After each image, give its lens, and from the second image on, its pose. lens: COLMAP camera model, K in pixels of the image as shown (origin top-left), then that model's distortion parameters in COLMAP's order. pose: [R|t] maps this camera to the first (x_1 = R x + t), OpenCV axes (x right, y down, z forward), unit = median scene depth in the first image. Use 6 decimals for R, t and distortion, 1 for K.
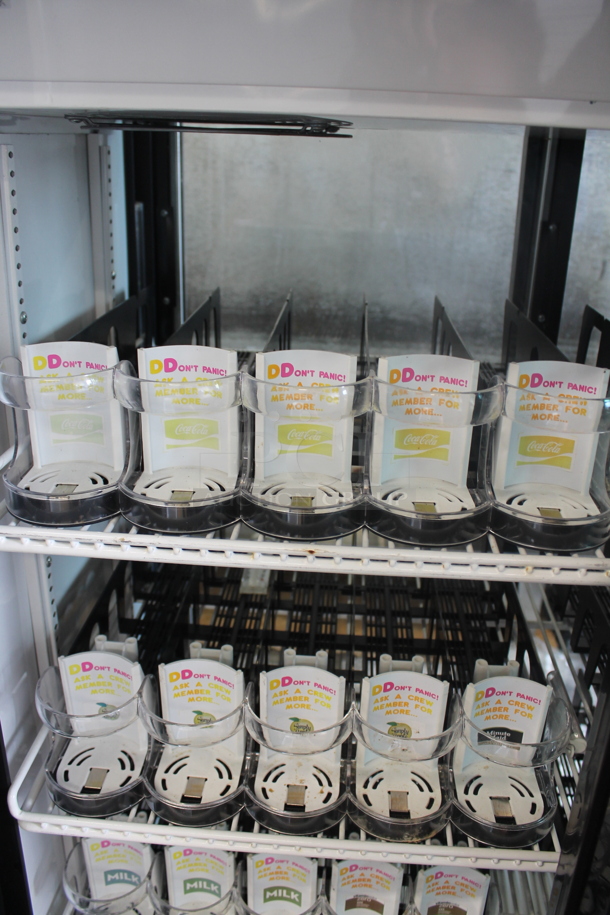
lens RADIAL K [[778.1, 0, 305.0], [0, 778.1, 457.5], [0, 0, 1]] dist [-0.159948, 0.131074]
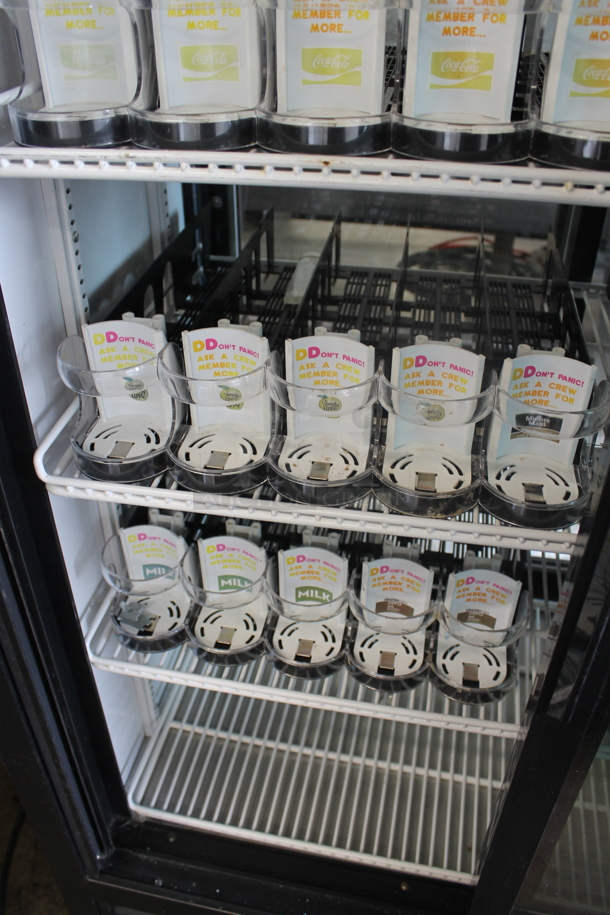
lens RADIAL K [[778.1, 0, 305.0], [0, 778.1, 457.5], [0, 0, 1]] dist [-0.159948, 0.131074]
pose [[0.994135, 0.040445, -0.100302, 0.066922], [-0.015494, 0.971135, 0.238026, 0.188284], [0.107034, -0.235075, 0.966066, 0.036519]]
